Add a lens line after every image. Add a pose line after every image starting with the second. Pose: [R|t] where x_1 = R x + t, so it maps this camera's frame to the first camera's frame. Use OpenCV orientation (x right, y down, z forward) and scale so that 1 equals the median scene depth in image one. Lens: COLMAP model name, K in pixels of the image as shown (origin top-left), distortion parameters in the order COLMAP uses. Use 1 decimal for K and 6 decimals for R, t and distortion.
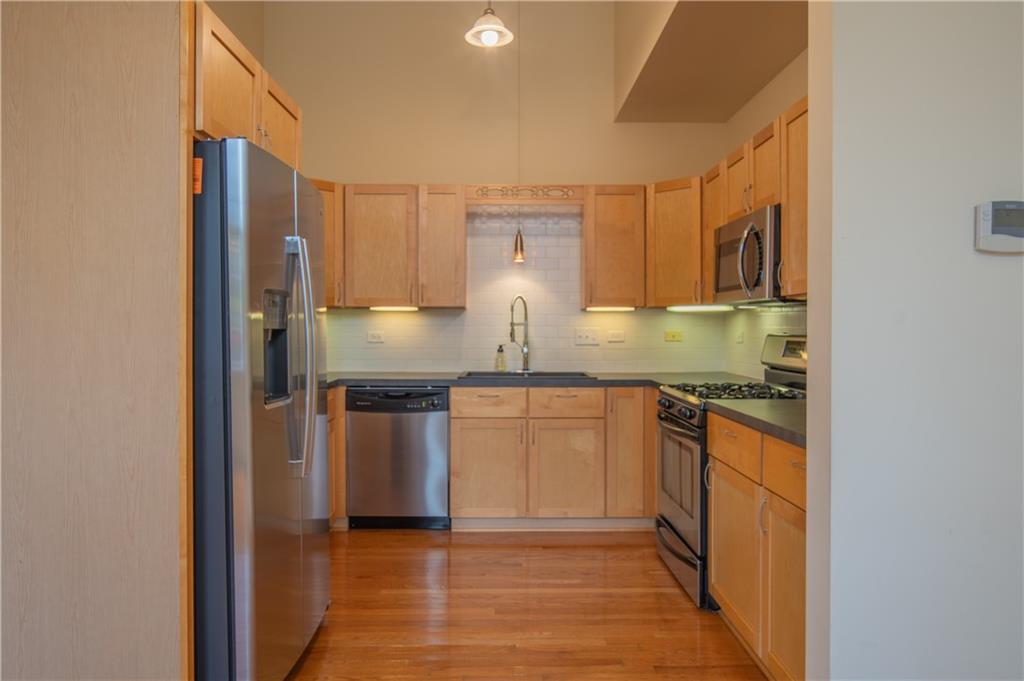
lens RADIAL K [[691.2, 0, 509.5], [0, 691.2, 334.5], [0, 0, 1]] dist [-0.005119, -0.005764]
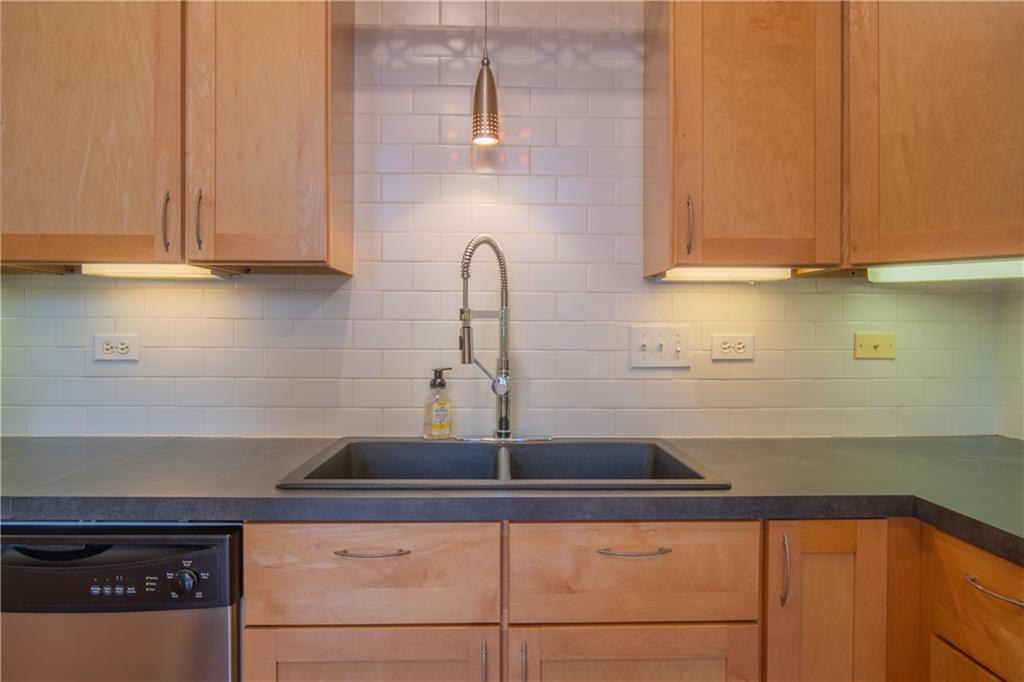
lens RADIAL K [[691.2, 0, 509.5], [0, 691.2, 335.0], [0, 0, 1]] dist [-0.005119, -0.005764]
pose [[0.999862, 0.002255, 0.016443, 0.021524], [-0.002242, 0.999997, -0.000842, -0.003762], [-0.016445, 0.000805, 0.999864, 0.654633]]
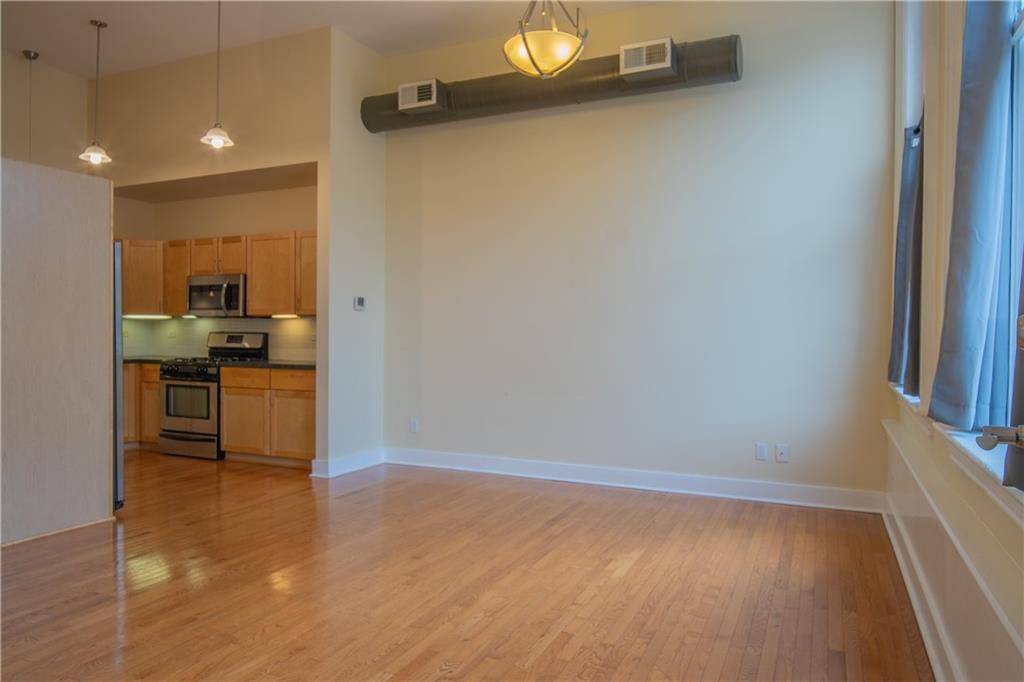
lens RADIAL K [[691.2, 0, 509.5], [0, 691.2, 335.0], [0, 0, 1]] dist [-0.005119, -0.005764]
pose [[0.438935, -0.001879, 0.898517, -0.852099], [0.001682, 0.999998, 0.001270, 0.006017], [-0.898517, 0.000954, 0.438938, -0.517902]]
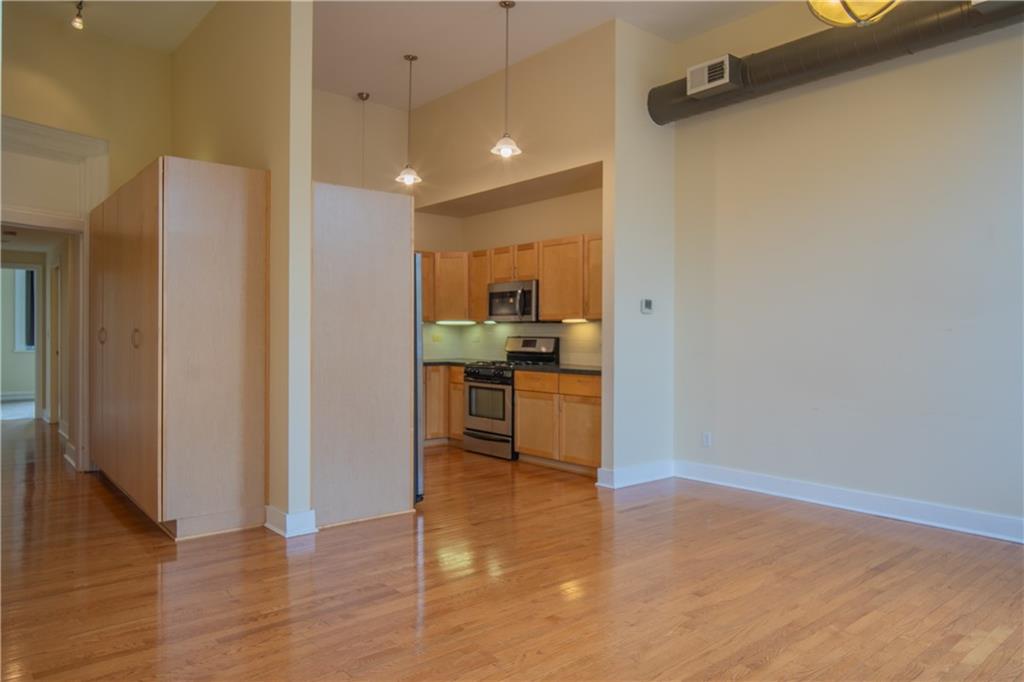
lens RADIAL K [[691.2, 0, 509.5], [0, 691.2, 335.0], [0, 0, 1]] dist [-0.005119, -0.005764]
pose [[0.775376, 0.001439, 0.631499, -0.770733], [0.002881, 0.999979, -0.005816, 0.005552], [-0.631494, 0.006329, 0.775355, -0.491748]]
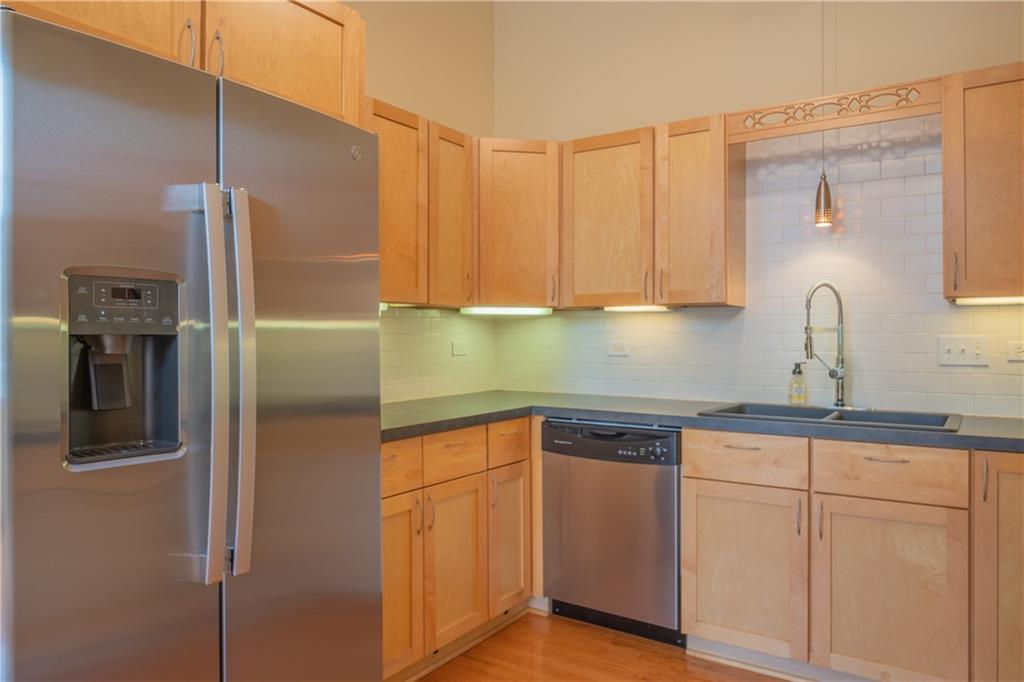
lens RADIAL K [[709.8, 0, 510.0], [0, 709.8, 335.7], [0, 0, 1]] dist [-0.003101, -0.001918]
pose [[0.826857, -0.000512, -0.562411, 0.141789], [-0.005334, 0.999947, -0.008752, -0.002750], [0.562386, 0.010237, 0.826811, 0.341055]]
